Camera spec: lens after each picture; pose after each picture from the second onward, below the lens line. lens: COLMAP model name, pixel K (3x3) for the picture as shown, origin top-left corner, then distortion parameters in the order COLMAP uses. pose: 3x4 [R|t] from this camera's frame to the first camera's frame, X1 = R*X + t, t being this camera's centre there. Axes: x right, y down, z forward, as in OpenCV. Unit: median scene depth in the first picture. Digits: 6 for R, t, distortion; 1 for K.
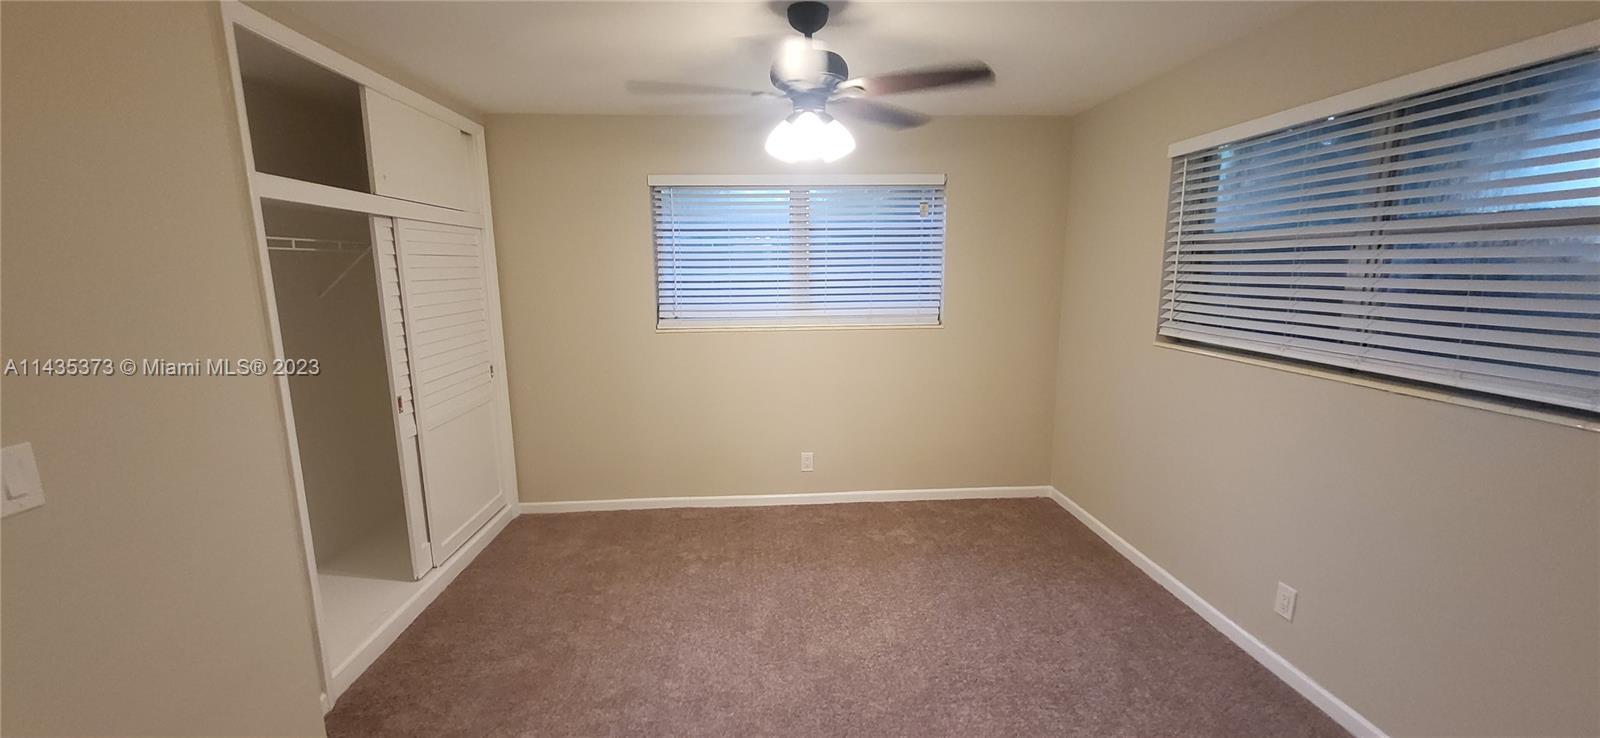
lens RADIAL K [[636.5, 0, 801.1], [0, 636.5, 379.2], [0, 0, 1]] dist [0.000746, -0.001465]
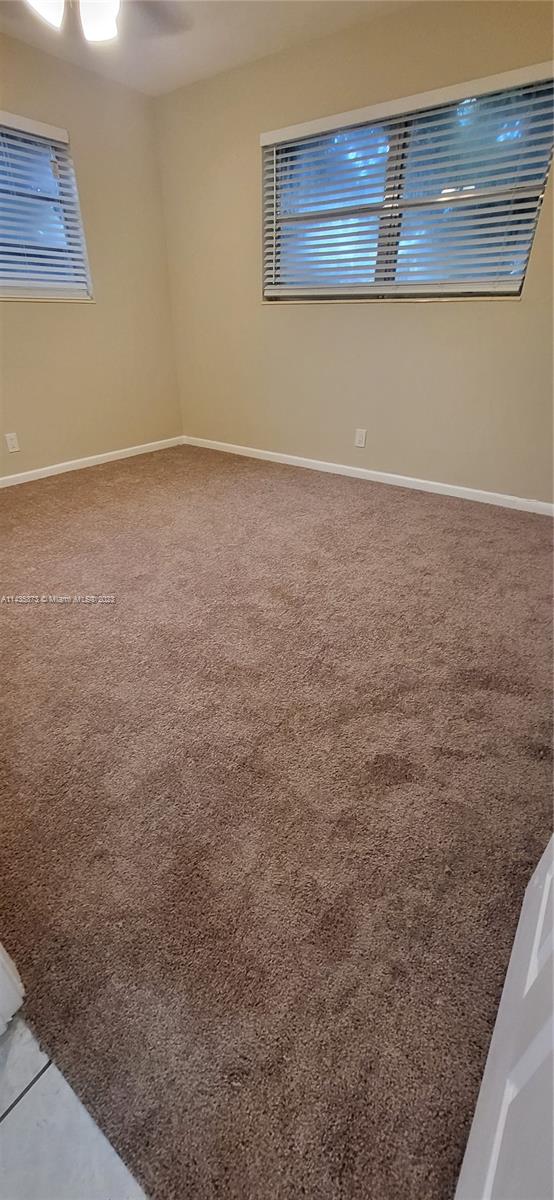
lens RADIAL K [[477.4, 0, 269.9], [0, 477.4, 597.0], [0, 0, 1]] dist [0.000746, -0.001465]
pose [[0.649501, -0.382748, 0.657003, -0.396237], [0.121337, 0.905167, 0.407369, 0.102930], [-0.750617, -0.184868, 0.634348, 0.114385]]
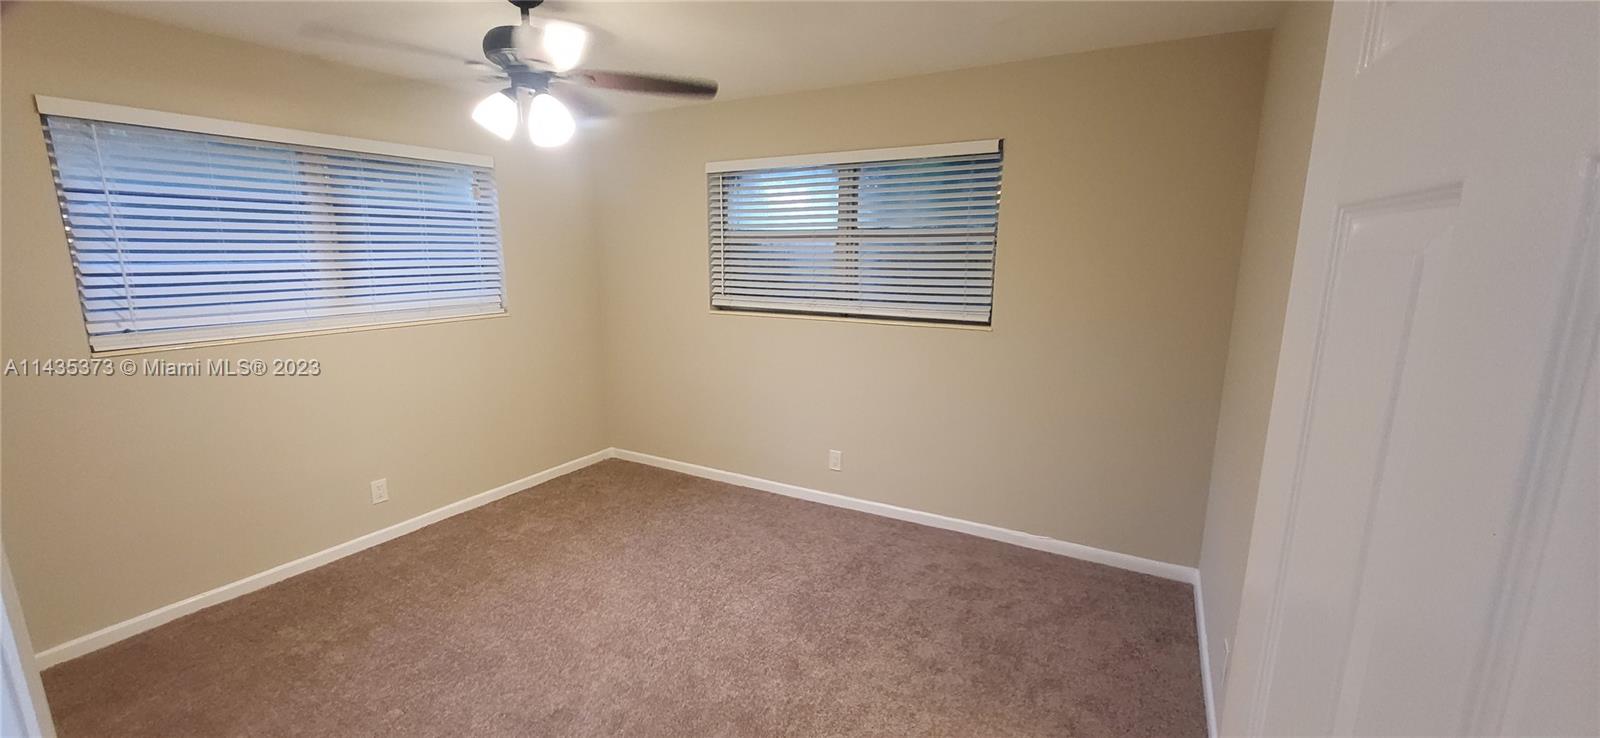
lens RADIAL K [[636.5, 0, 801.7], [0, 636.5, 383.1], [0, 0, 1]] dist [0.000746, -0.001465]
pose [[0.538464, -0.164646, 0.826407, -0.406636], [0.137478, 0.984750, 0.106616, -0.022410], [-0.831358, 0.056204, 0.552888, 0.100566]]
